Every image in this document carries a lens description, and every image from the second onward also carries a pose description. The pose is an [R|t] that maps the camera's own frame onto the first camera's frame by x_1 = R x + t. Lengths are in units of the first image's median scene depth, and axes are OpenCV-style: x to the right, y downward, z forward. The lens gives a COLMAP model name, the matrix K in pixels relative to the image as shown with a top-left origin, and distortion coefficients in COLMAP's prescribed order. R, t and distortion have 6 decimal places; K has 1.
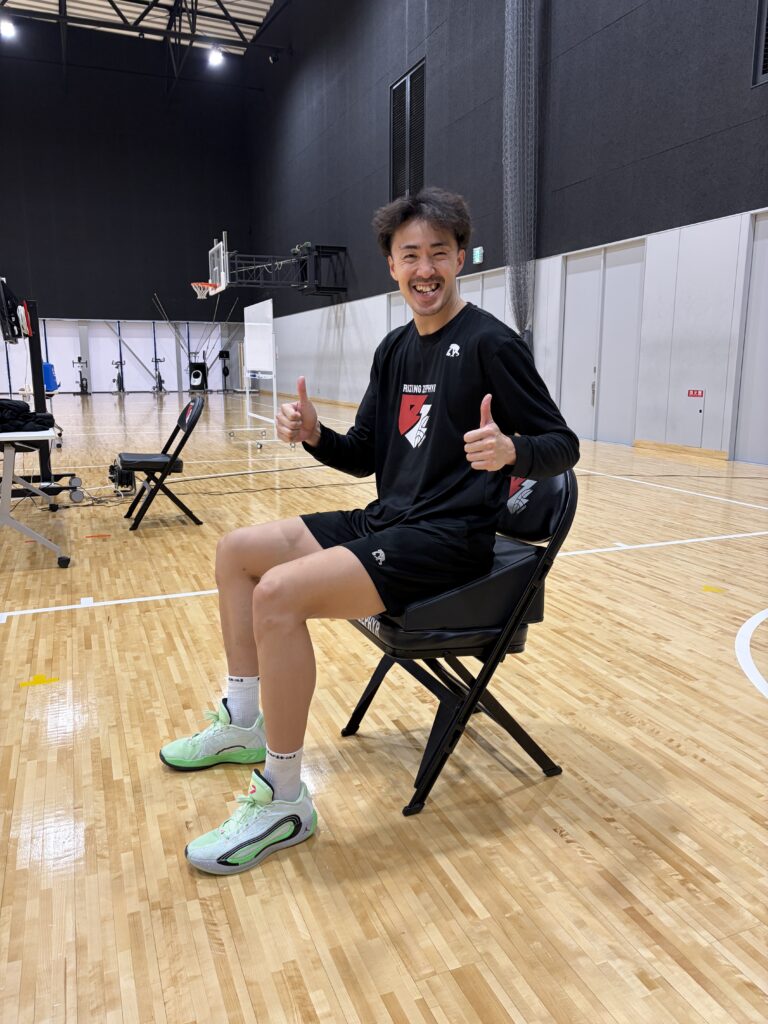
lens RADIAL K [[780.7, 0, 384.0], [0, 780.7, 512.0], [0, 0, 1]] dist [0.102018, 0.000702]
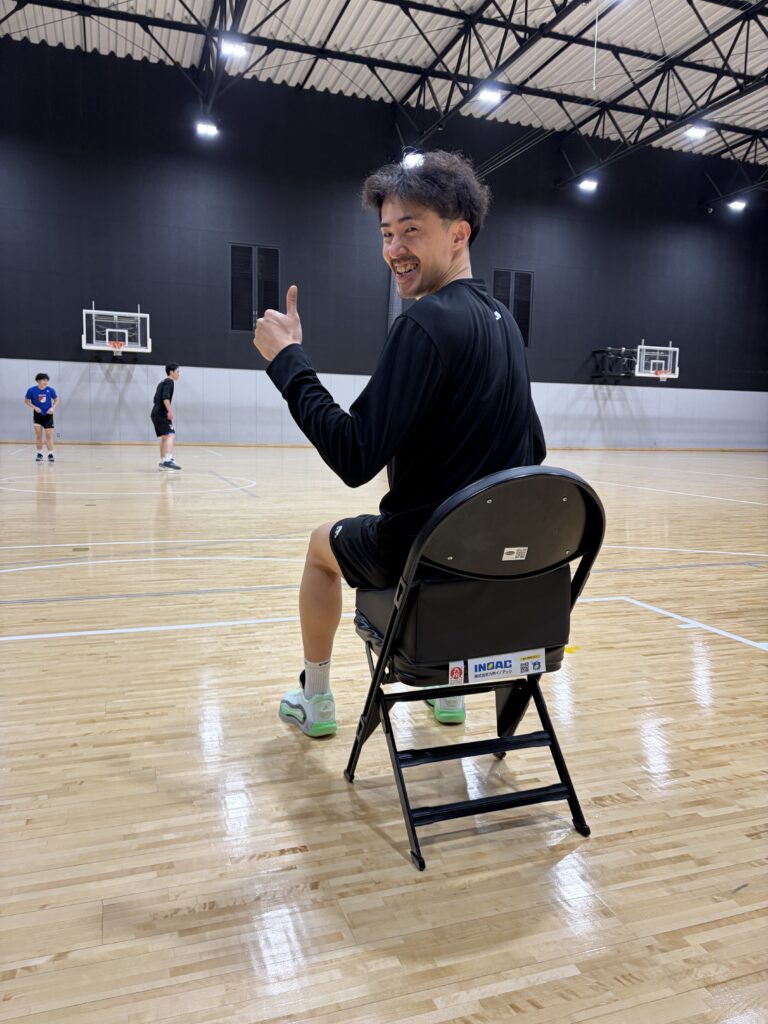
lens RADIAL K [[780.7, 0, 384.0], [0, 780.7, 512.0], [0, 0, 1]] dist [0.102018, 0.000702]
pose [[-0.033437, 0.105485, -0.993859, 0.764248], [-0.212668, 0.970890, 0.110202, -0.061572], [0.976552, 0.215047, -0.010031, 0.737963]]
